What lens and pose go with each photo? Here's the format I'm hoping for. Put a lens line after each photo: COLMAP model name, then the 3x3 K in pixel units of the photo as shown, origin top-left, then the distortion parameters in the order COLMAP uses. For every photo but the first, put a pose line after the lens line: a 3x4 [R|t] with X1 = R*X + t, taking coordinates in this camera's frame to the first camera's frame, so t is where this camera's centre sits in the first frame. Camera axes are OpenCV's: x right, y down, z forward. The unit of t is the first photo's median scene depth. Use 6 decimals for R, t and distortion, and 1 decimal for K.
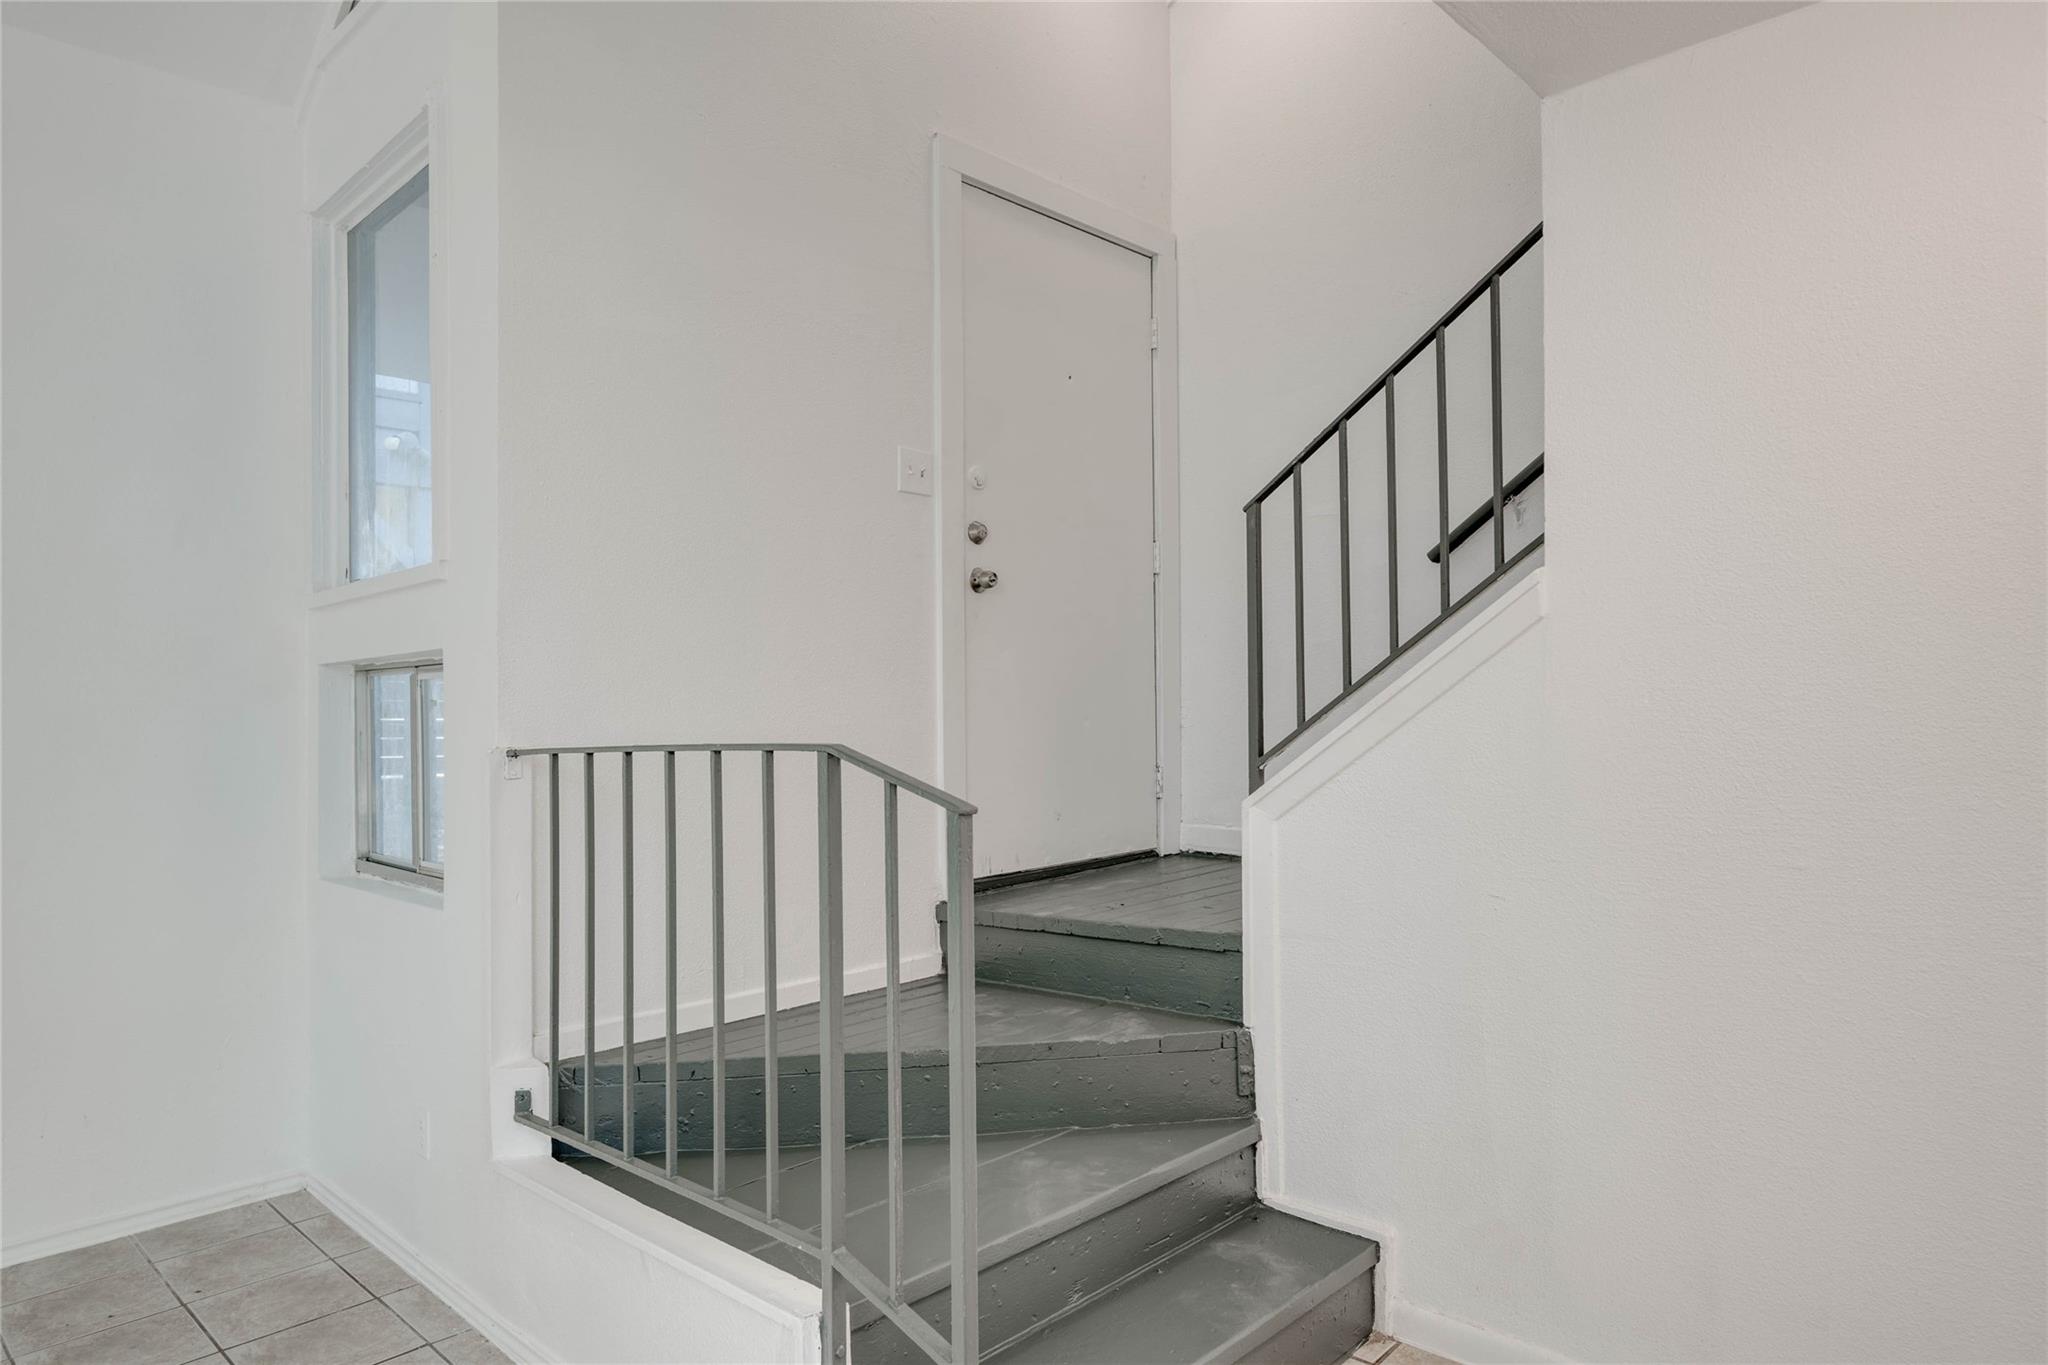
lens RADIAL K [[1225.8, 0, 1024.0], [0, 1225.8, 682.5], [0, 0, 1]] dist [0.029764, 0.000217]
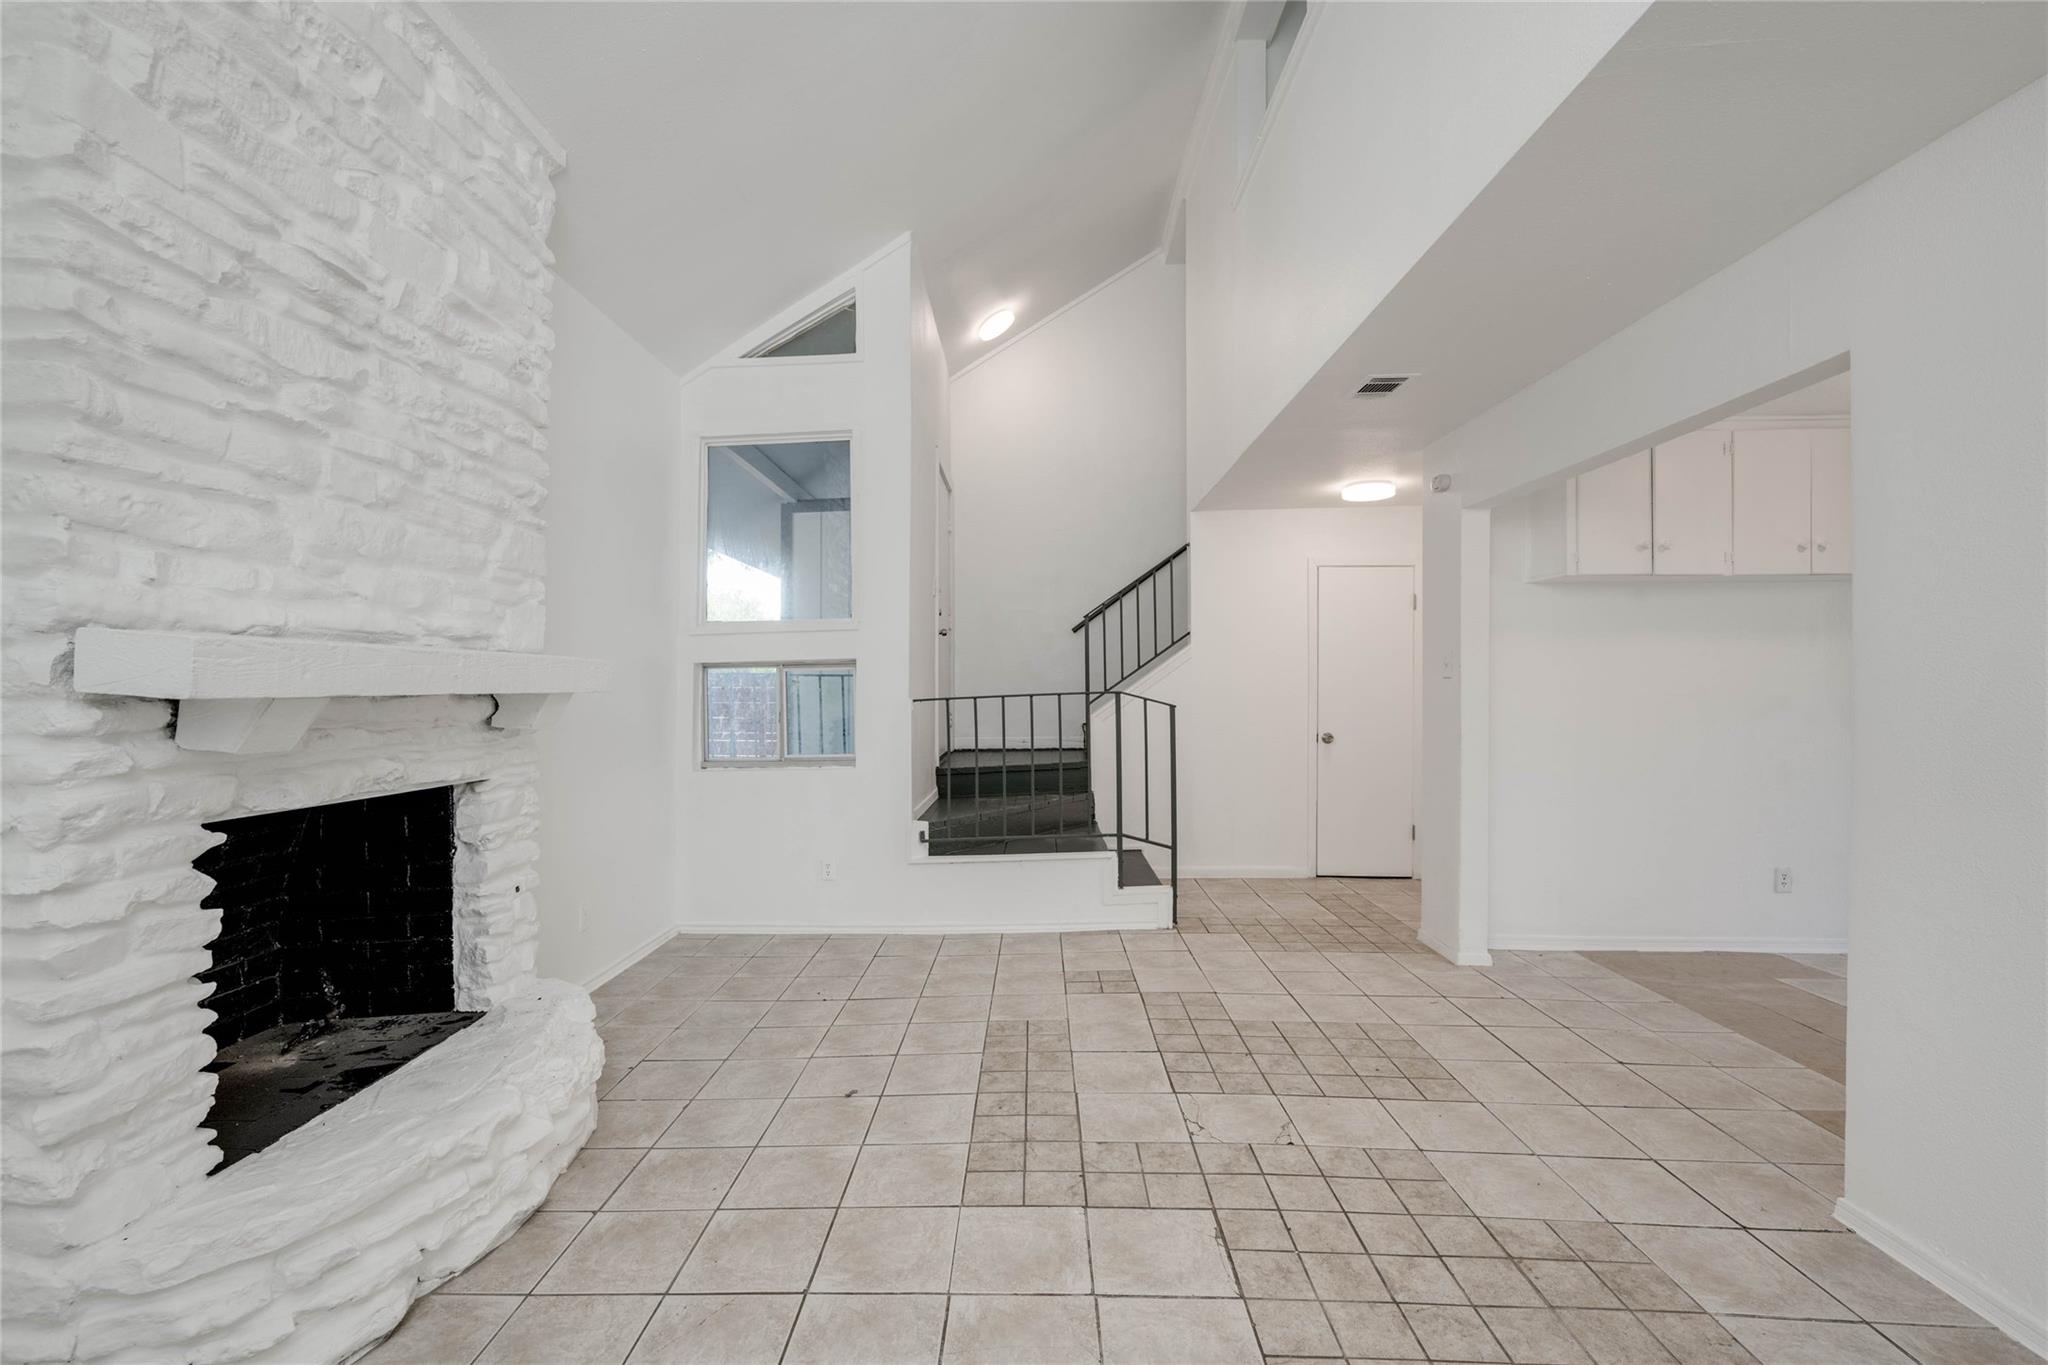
lens RADIAL K [[879.2, 0, 985.5], [0, 879.2, 680.6], [0, 0, 1]] dist [-0.008087, -0.000013]
pose [[0.762801, 0.007144, 0.646594, -1.356751], [-0.004944, 0.999974, -0.005216, 0.022232], [-0.646614, 0.000782, 0.762817, -0.441678]]
